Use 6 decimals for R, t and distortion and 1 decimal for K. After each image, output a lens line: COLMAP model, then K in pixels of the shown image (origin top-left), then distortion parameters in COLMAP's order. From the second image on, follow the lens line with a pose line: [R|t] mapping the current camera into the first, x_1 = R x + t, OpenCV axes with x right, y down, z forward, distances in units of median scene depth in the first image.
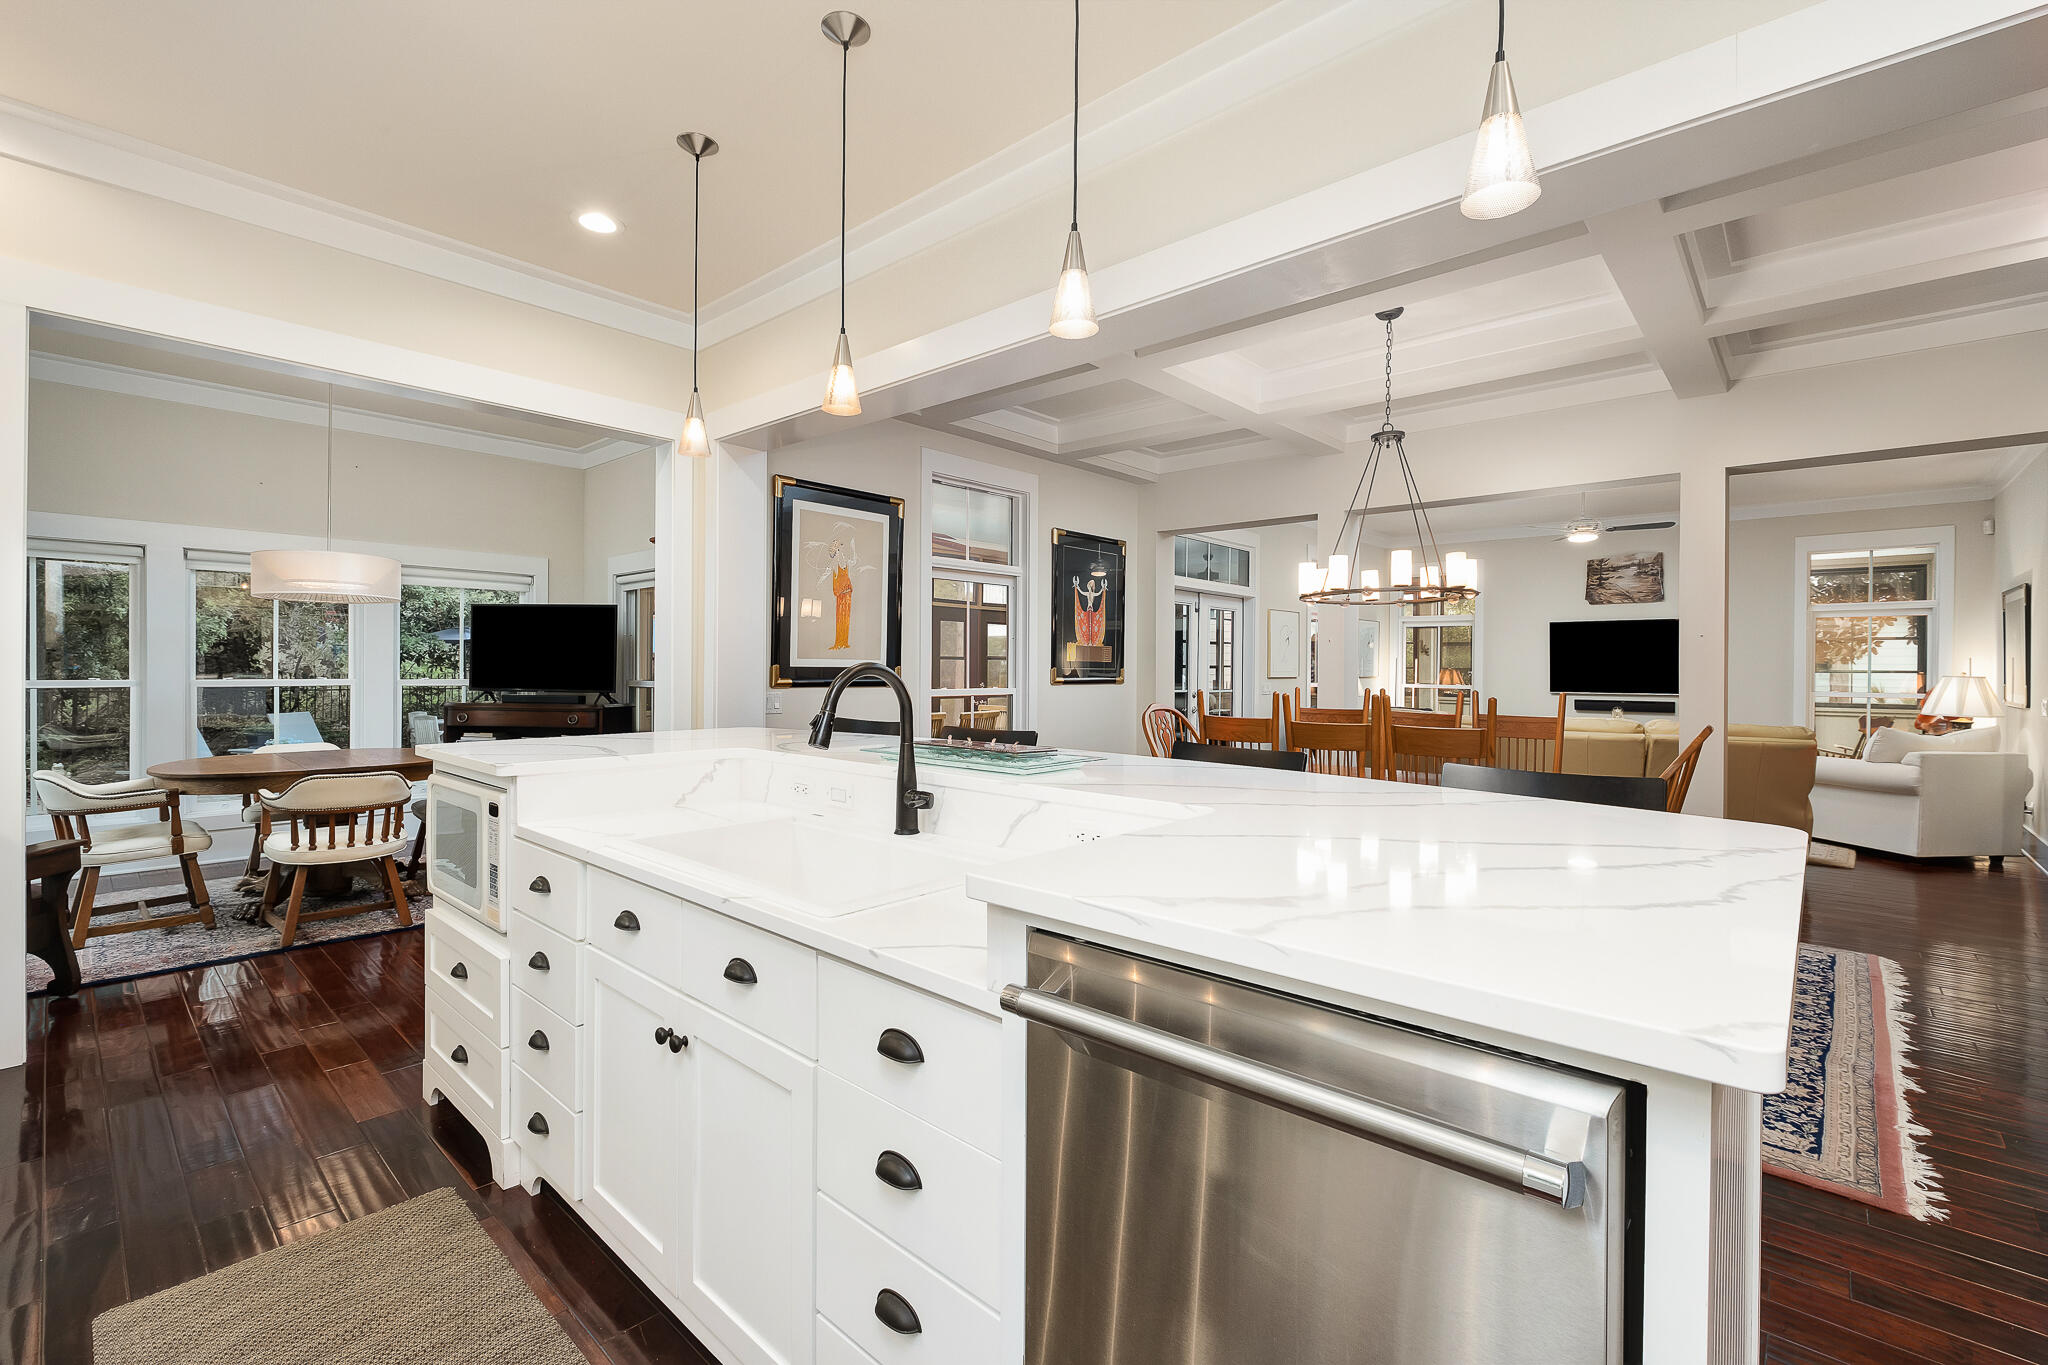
lens RADIAL K [[881.8, 0, 1023.4], [0, 881.8, 666.3], [0, 0, 1]] dist [-0.000396, -0.002789]
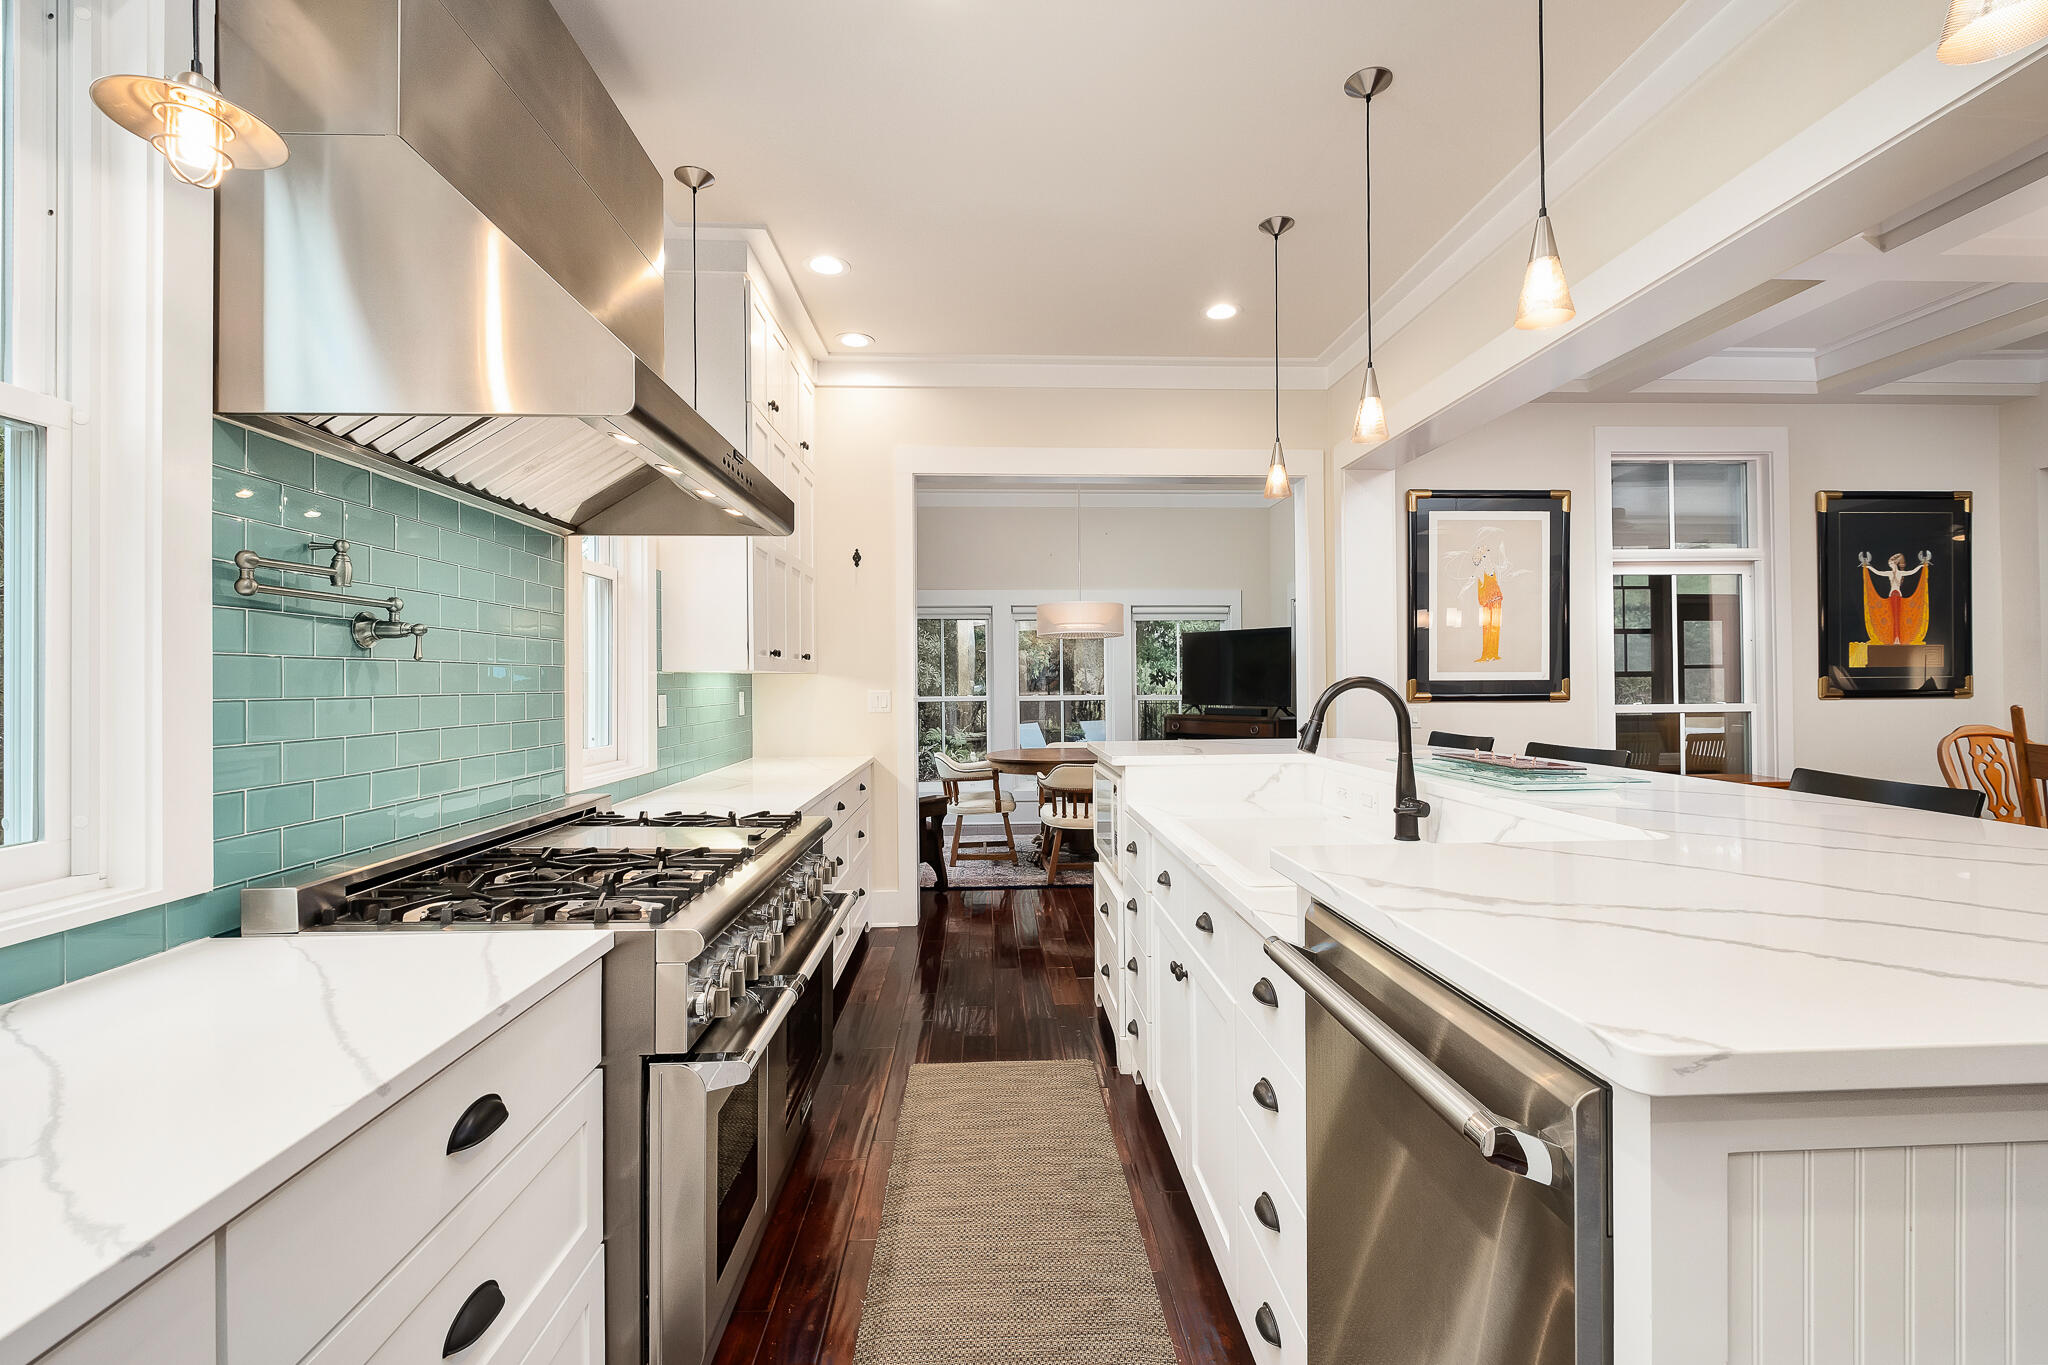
lens RADIAL K [[881.8, 0, 1021.8], [0, 881.8, 673.5], [0, 0, 1]] dist [-0.000396, -0.002789]
pose [[0.704085, -0.021002, -0.709805, 0.123805], [0.014416, 0.999779, -0.015282, 0.001174], [0.709969, 0.000527, 0.704232, -0.024477]]
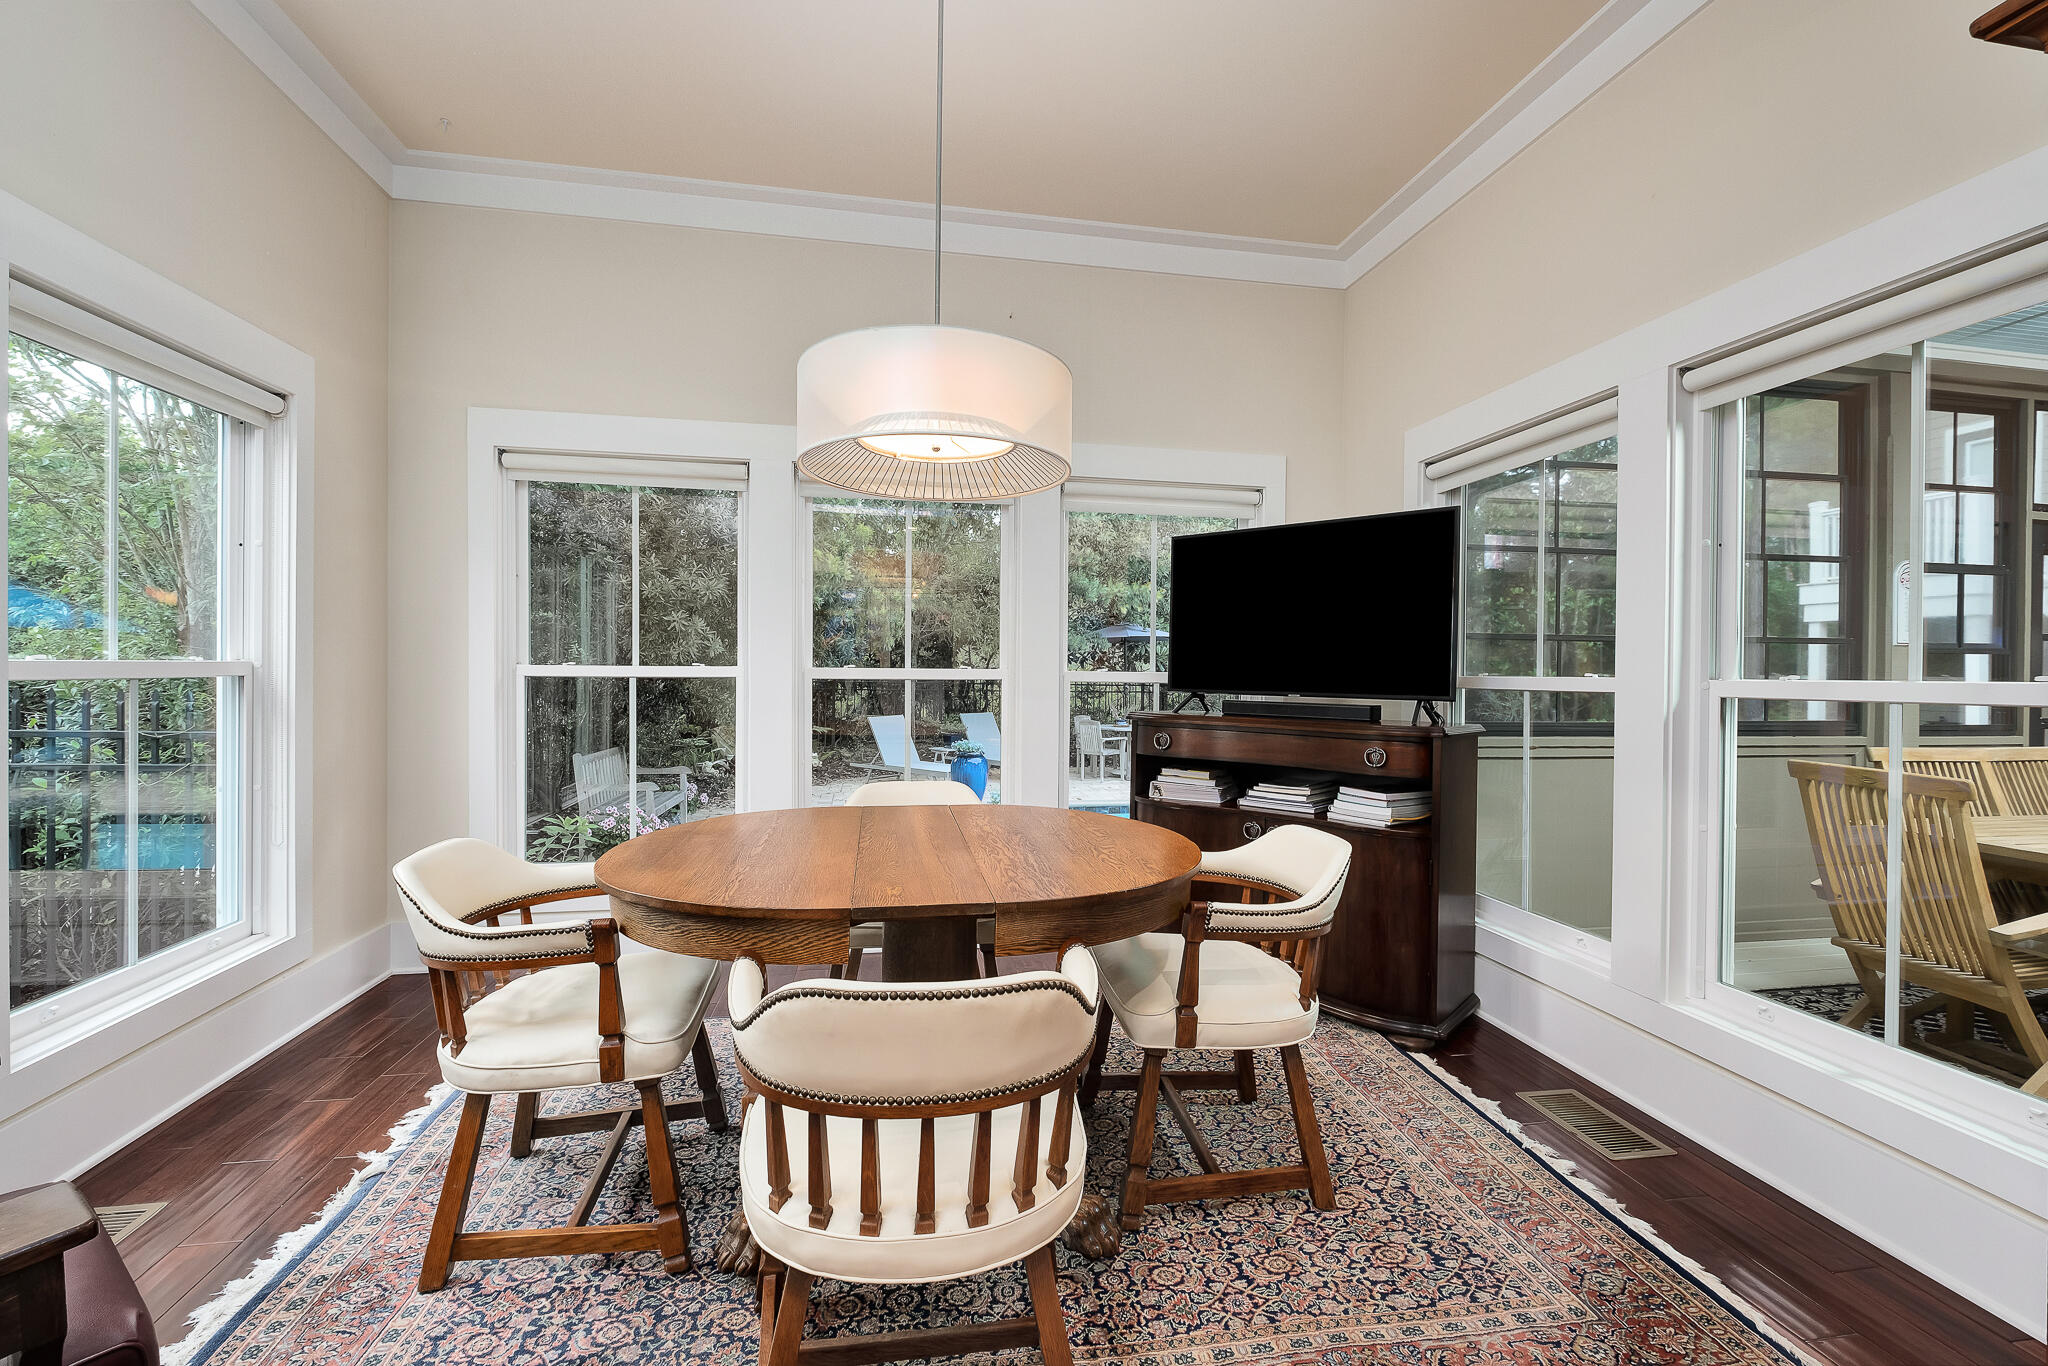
lens RADIAL K [[881.8, 0, 1021.2], [0, 881.8, 673.4], [0, 0, 1]] dist [-0.000396, -0.002789]
pose [[0.785426, 0.003495, -0.618945, -0.541830], [-0.003742, 0.999993, 0.000898, 0.024793], [0.618944, 0.001611, 0.785434, 0.764479]]
